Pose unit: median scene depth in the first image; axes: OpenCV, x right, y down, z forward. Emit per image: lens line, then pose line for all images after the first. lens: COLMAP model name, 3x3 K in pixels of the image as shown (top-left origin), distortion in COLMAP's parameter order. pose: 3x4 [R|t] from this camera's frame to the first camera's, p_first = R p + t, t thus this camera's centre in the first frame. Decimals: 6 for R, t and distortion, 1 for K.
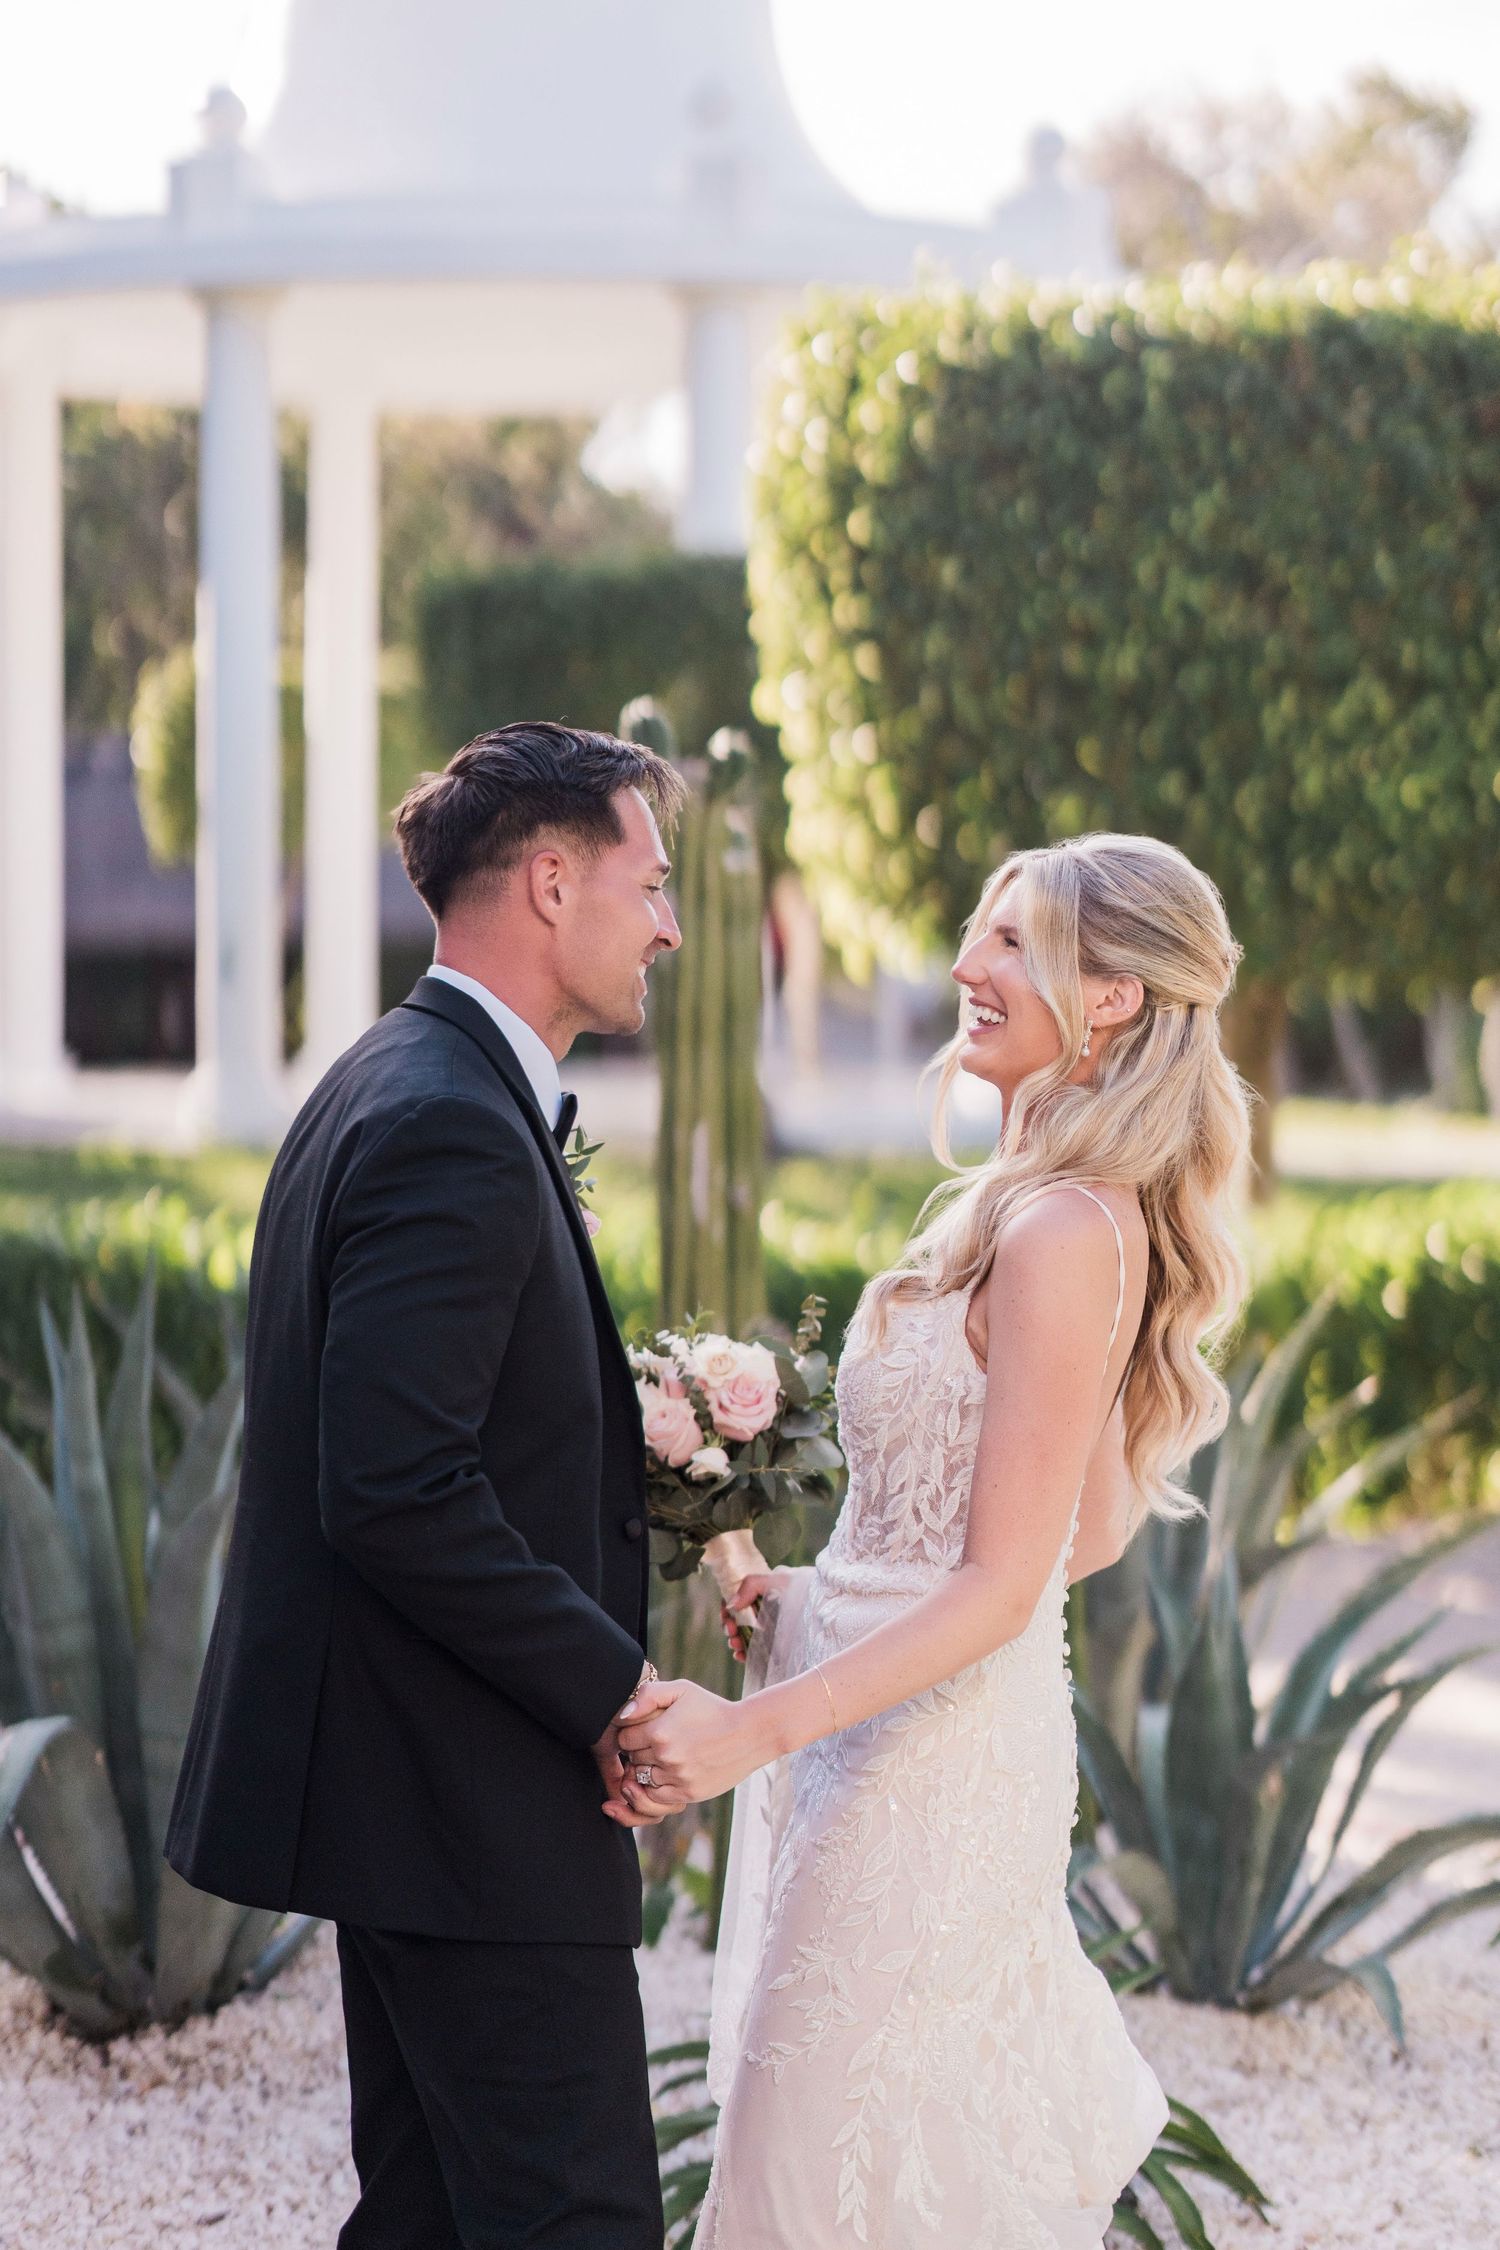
lens RADIAL K [[5379.4, 0, 750.0], [0, 5379.4, 1125.0], [0, 0, 1]] dist [-0.035901, -0.373706]
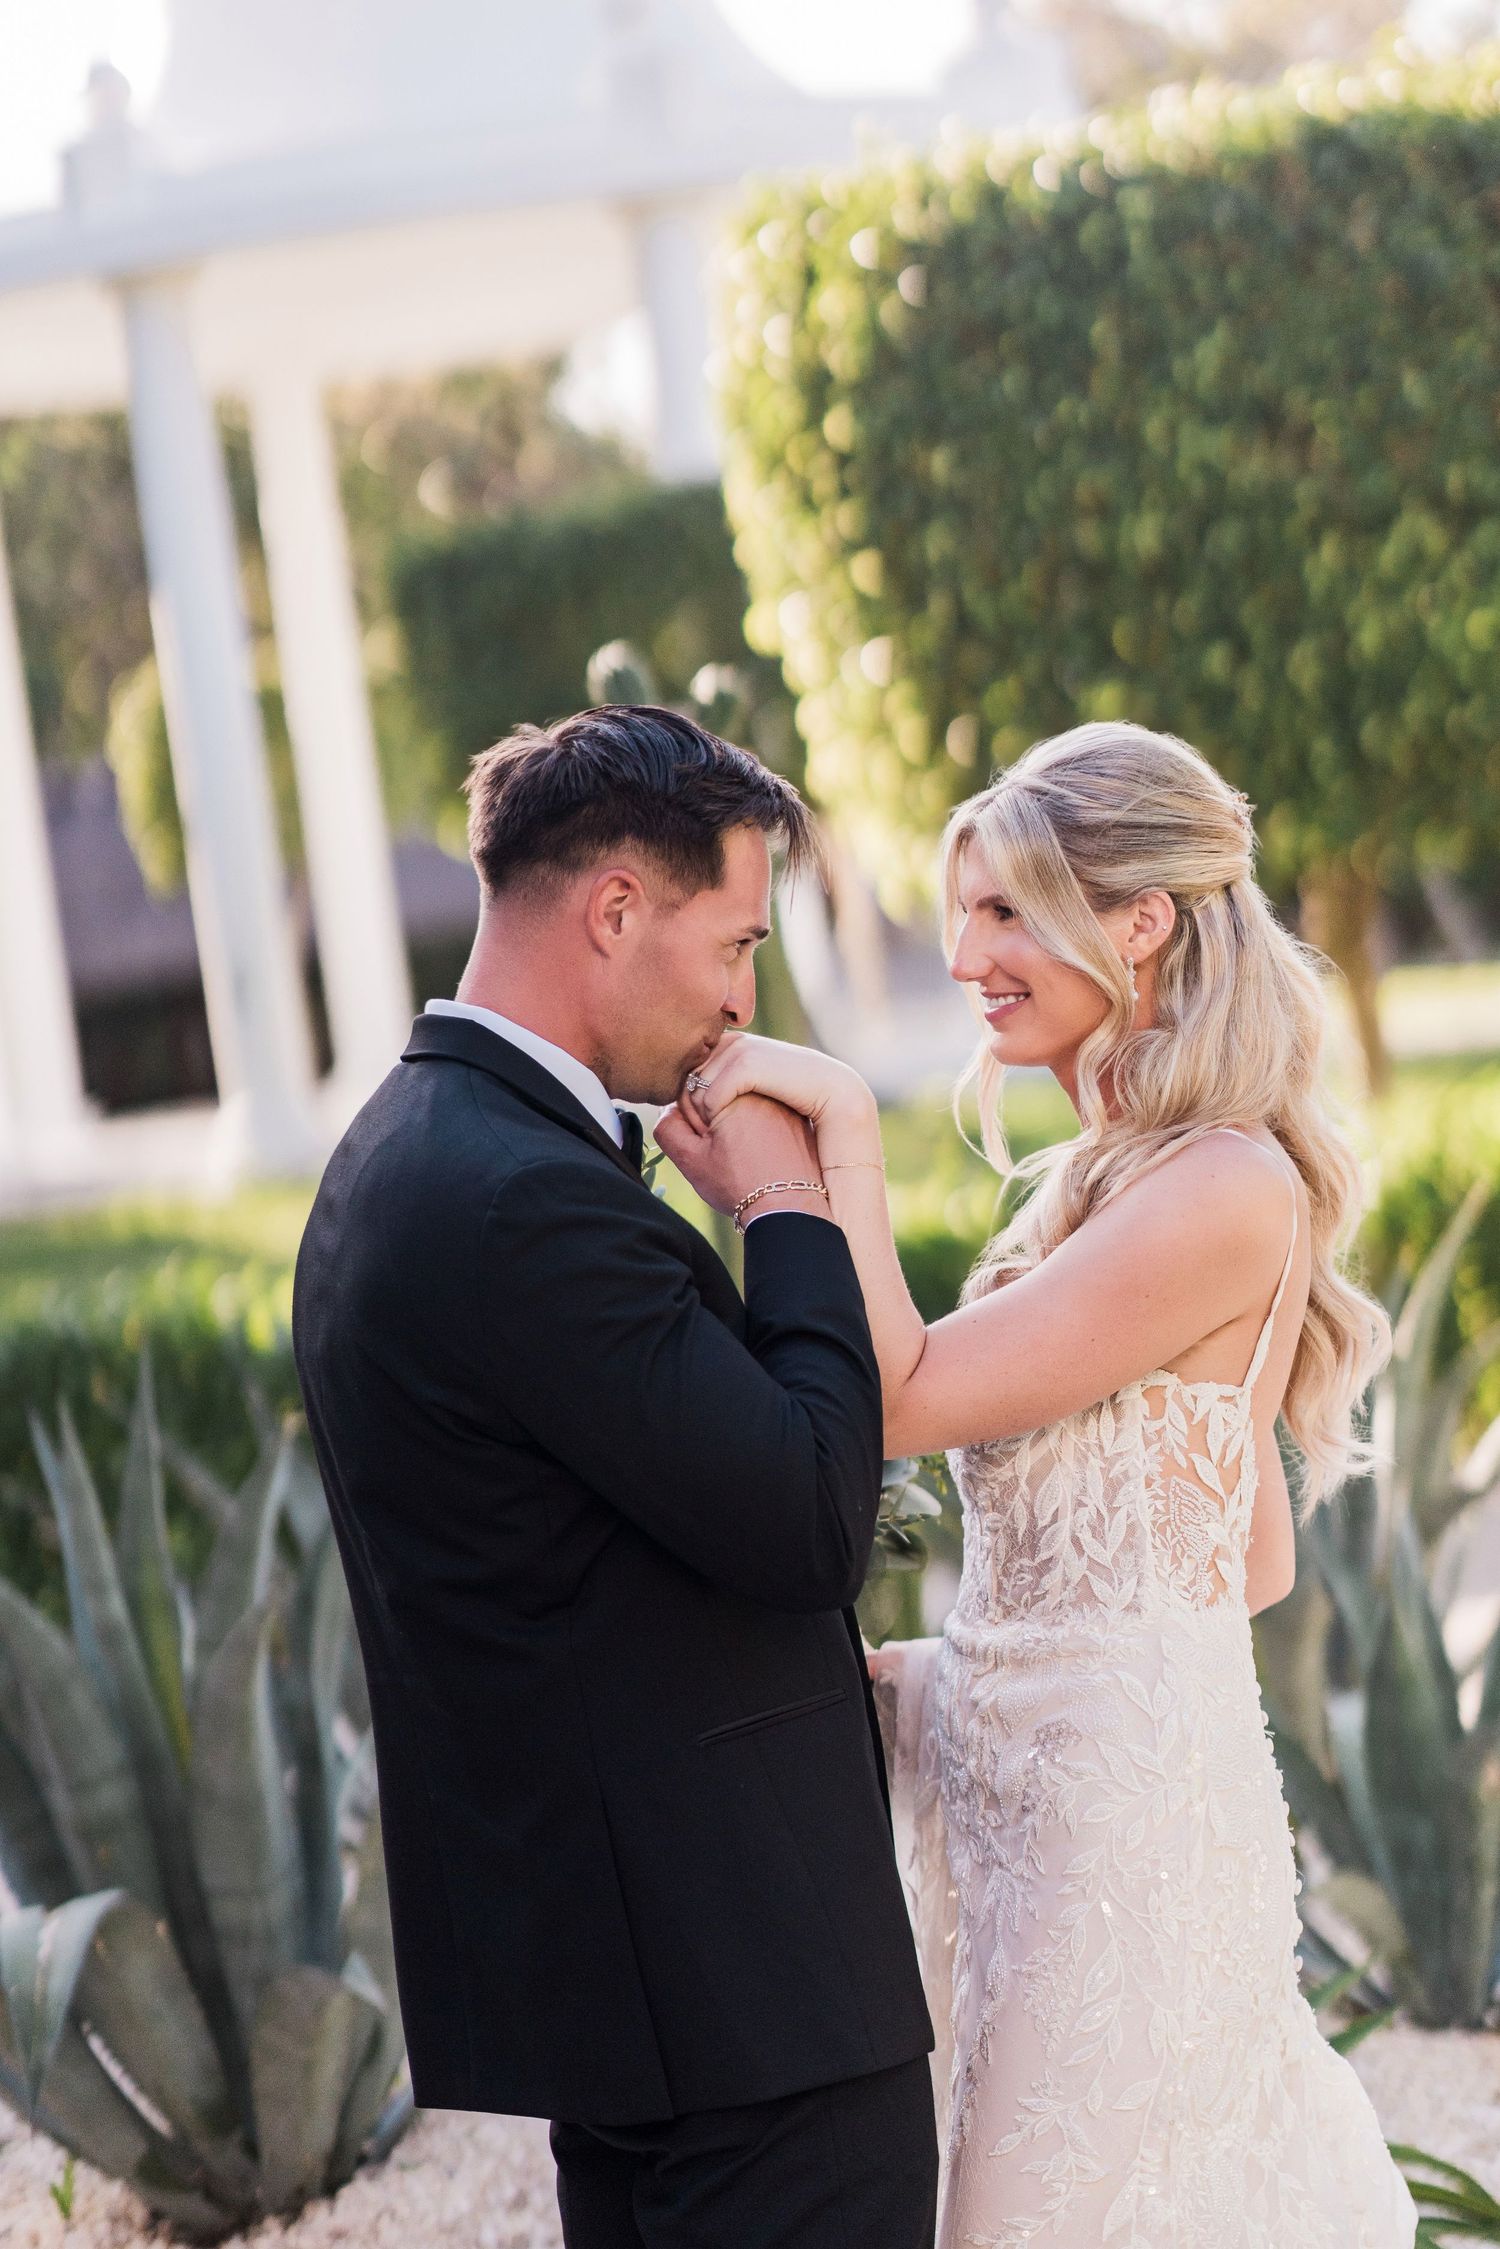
lens RADIAL K [[5655.0, 0, 690.9], [0, 5655.0, 1008.5], [0, 0, 1]] dist [-0.006607, -0.693336]
pose [[0.989877, -0.140170, -0.022291, 0.003335], [0.139870, 0.990064, -0.014492, -0.003115], [0.024101, 0.011228, 0.999646, 0.041579]]
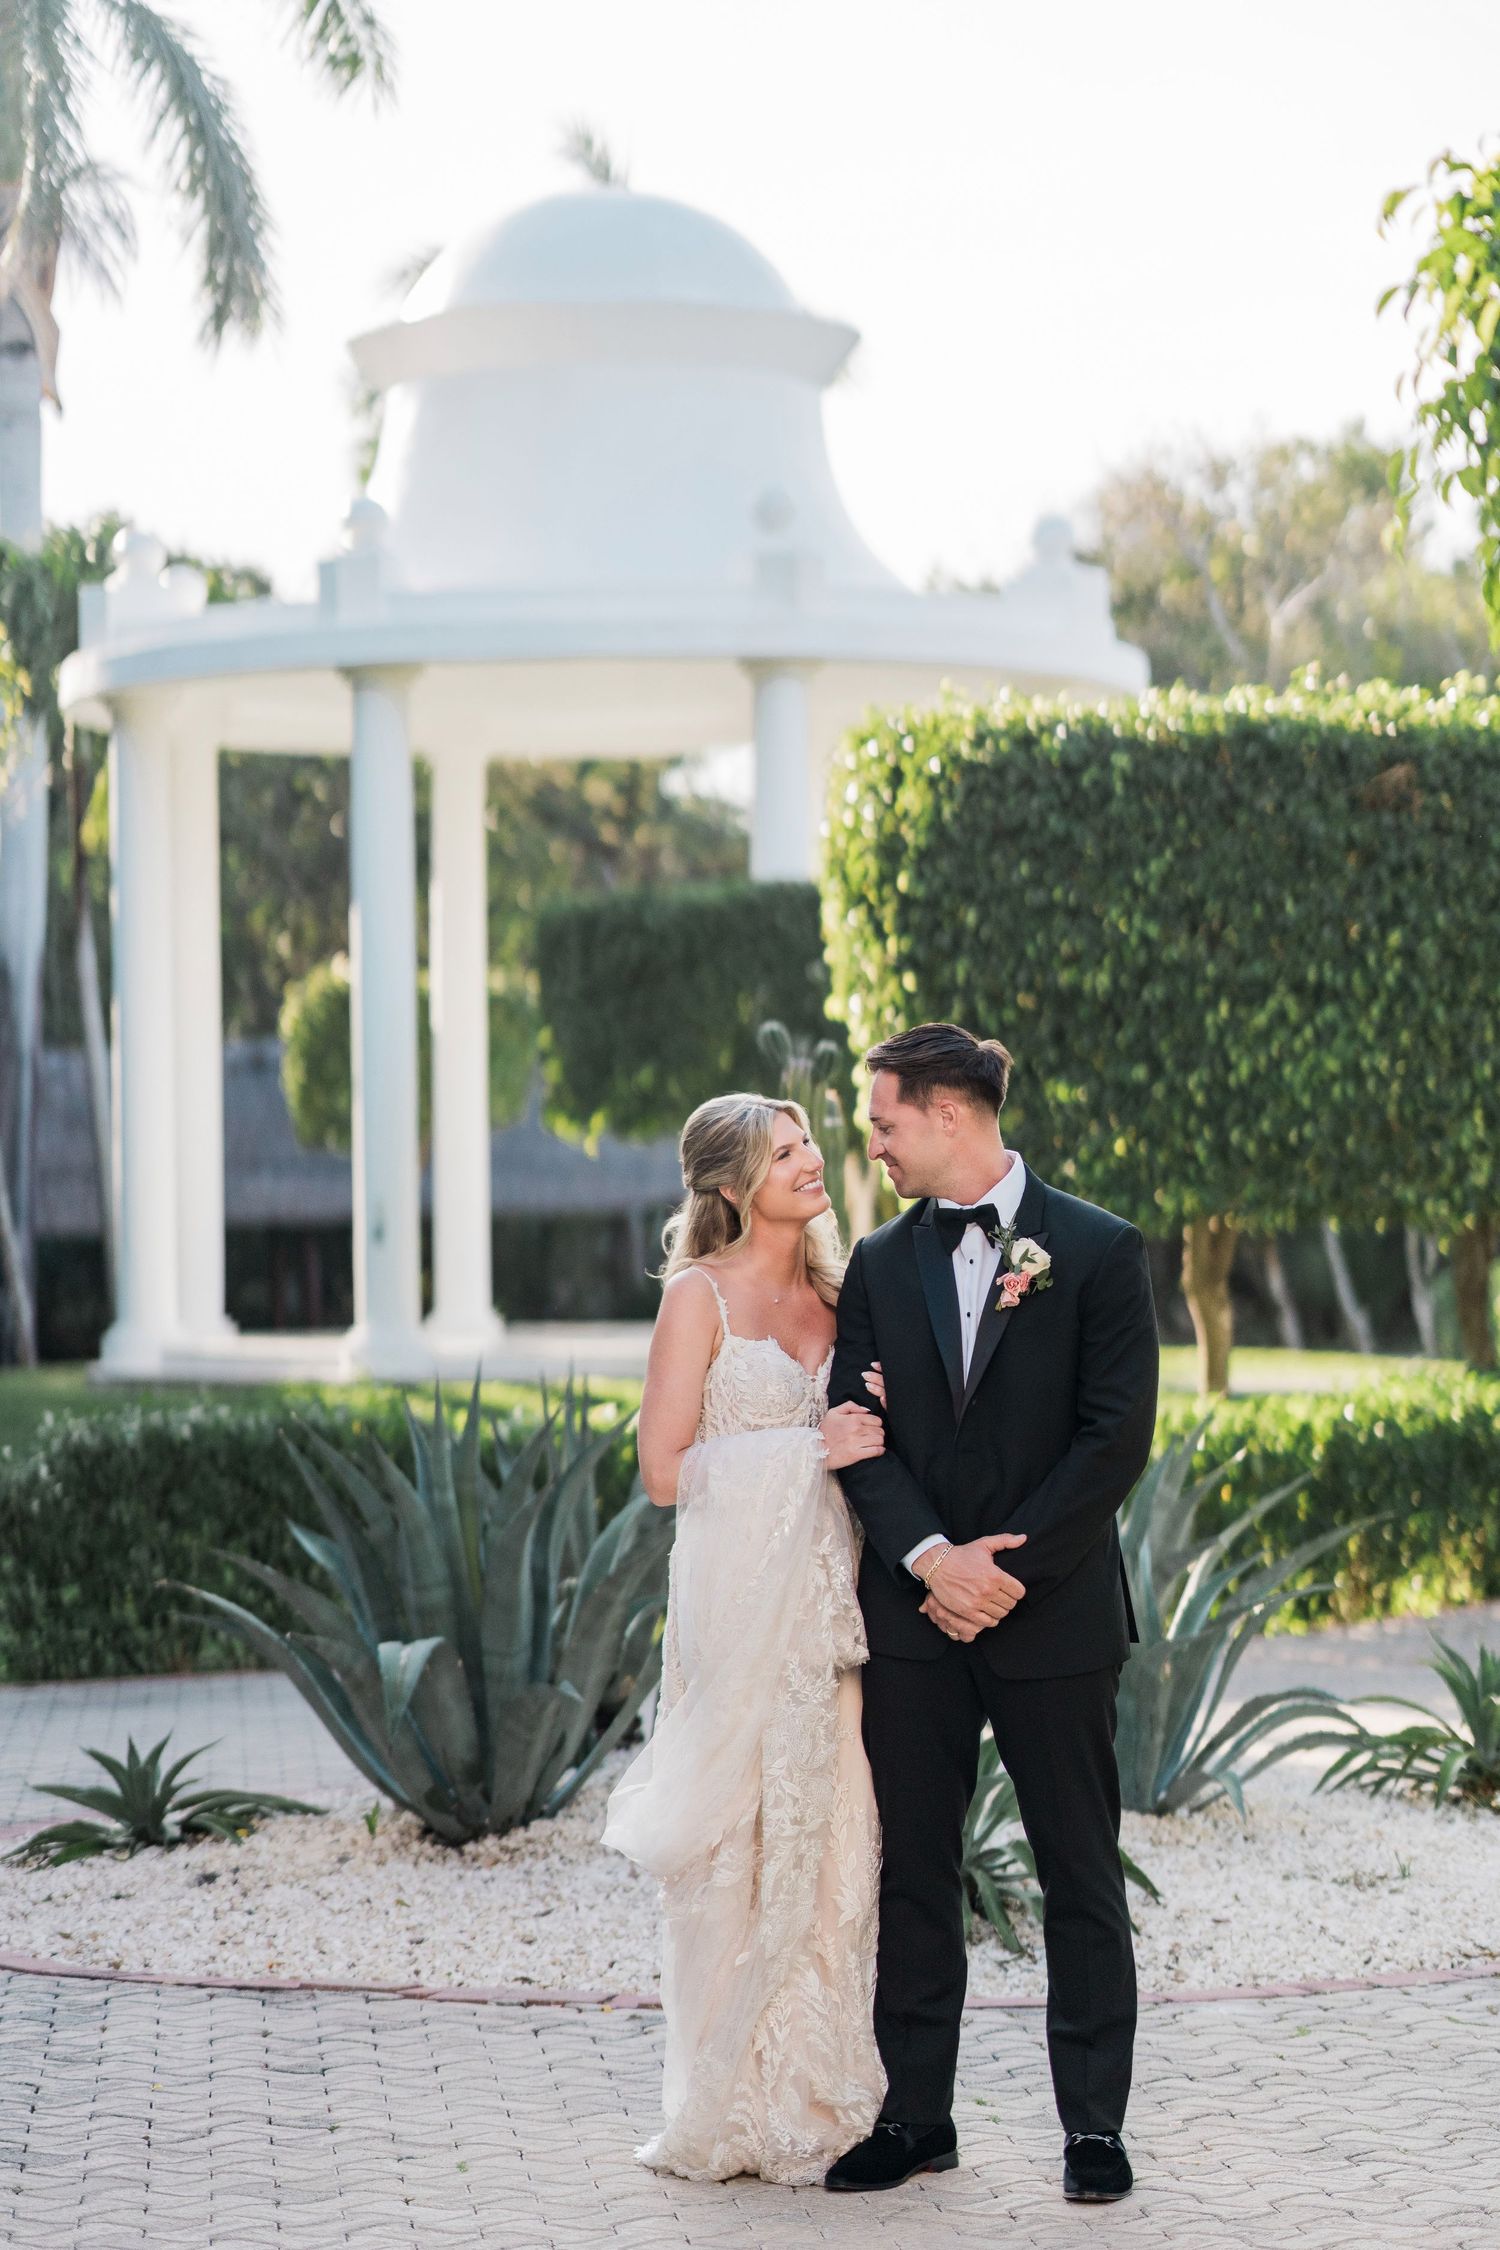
lens RADIAL K [[5379.4, 0, 750.0], [0, 5379.4, 1125.0], [0, 0, 1]] dist [-0.035901, -0.373706]
pose [[0.999853, -0.014726, -0.008790, -0.007776], [0.014225, 0.998406, -0.054617, 0.023501], [0.009580, 0.054484, 0.998469, -0.360448]]
